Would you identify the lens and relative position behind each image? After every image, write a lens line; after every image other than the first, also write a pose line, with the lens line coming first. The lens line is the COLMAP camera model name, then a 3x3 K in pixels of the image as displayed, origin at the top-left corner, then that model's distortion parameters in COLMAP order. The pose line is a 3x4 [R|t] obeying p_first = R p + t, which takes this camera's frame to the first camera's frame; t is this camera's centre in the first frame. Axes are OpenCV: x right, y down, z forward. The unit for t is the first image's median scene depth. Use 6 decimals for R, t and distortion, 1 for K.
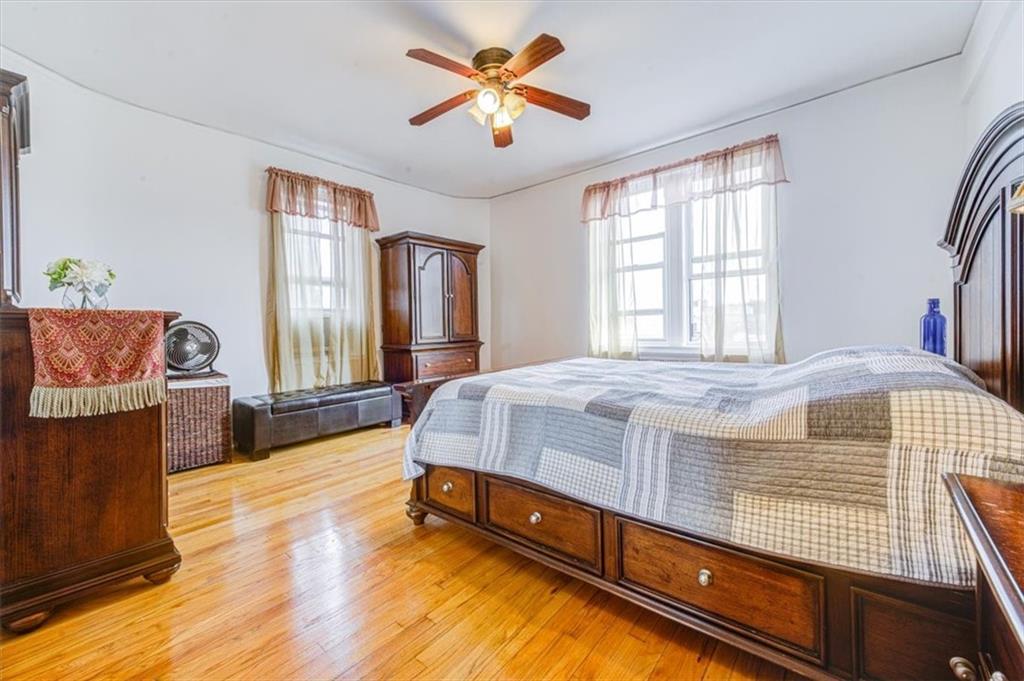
lens RADIAL K [[408.8, 0, 510.5], [0, 408.8, 337.3], [0, 0, 1]] dist [0.017627, 0.000176]
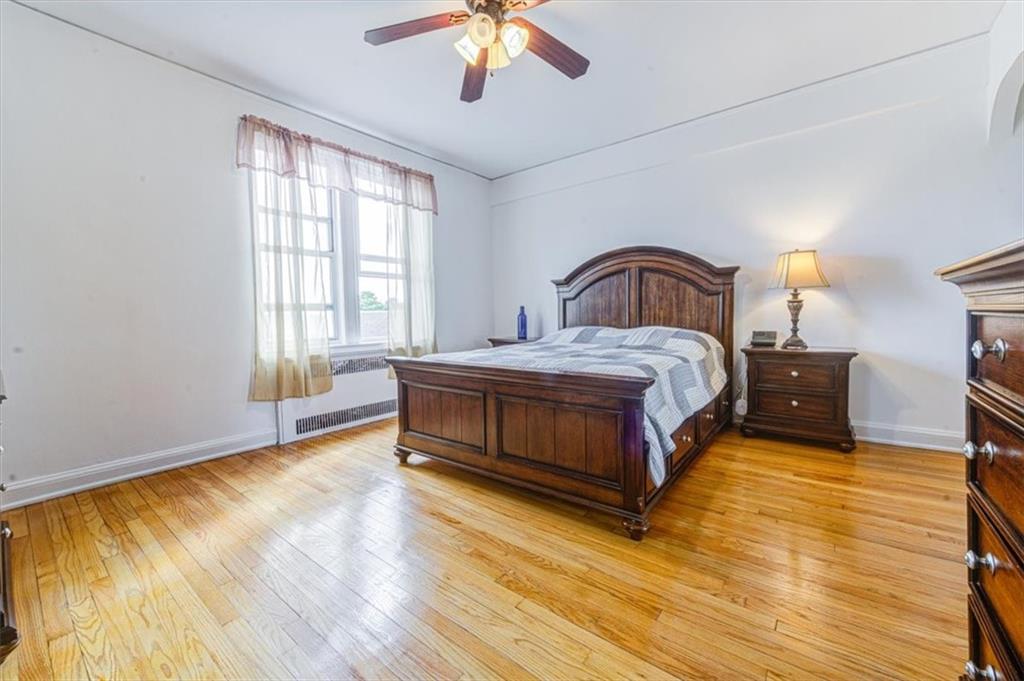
lens RADIAL K [[408.8, 0, 514.1], [0, 408.8, 337.4], [0, 0, 1]] dist [0.017627, 0.000176]
pose [[-0.044678, -0.033641, 0.998435, -0.593200], [0.052280, 0.997985, 0.035965, -0.009065], [-0.997633, 0.053805, -0.042829, 0.706057]]
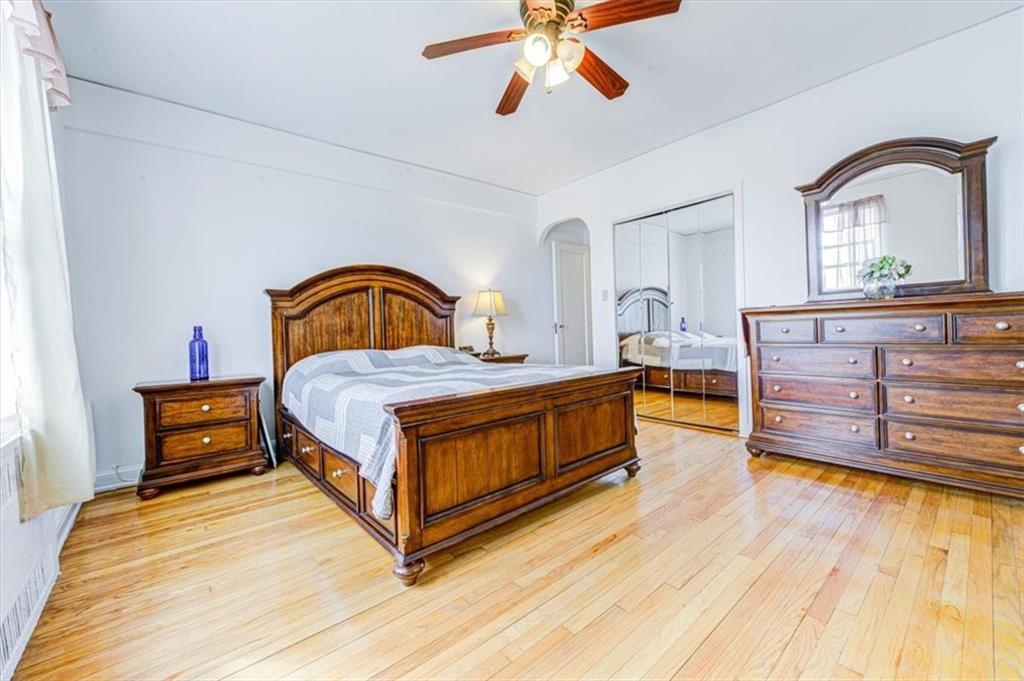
lens RADIAL K [[408.8, 0, 515.4], [0, 408.8, 332.2], [0, 0, 1]] dist [0.017627, 0.000176]
pose [[-0.987600, 0.059331, 0.145349, -0.039617], [0.065143, 0.997242, 0.035555, -0.035822], [-0.142839, 0.044583, -0.988741, 1.280496]]
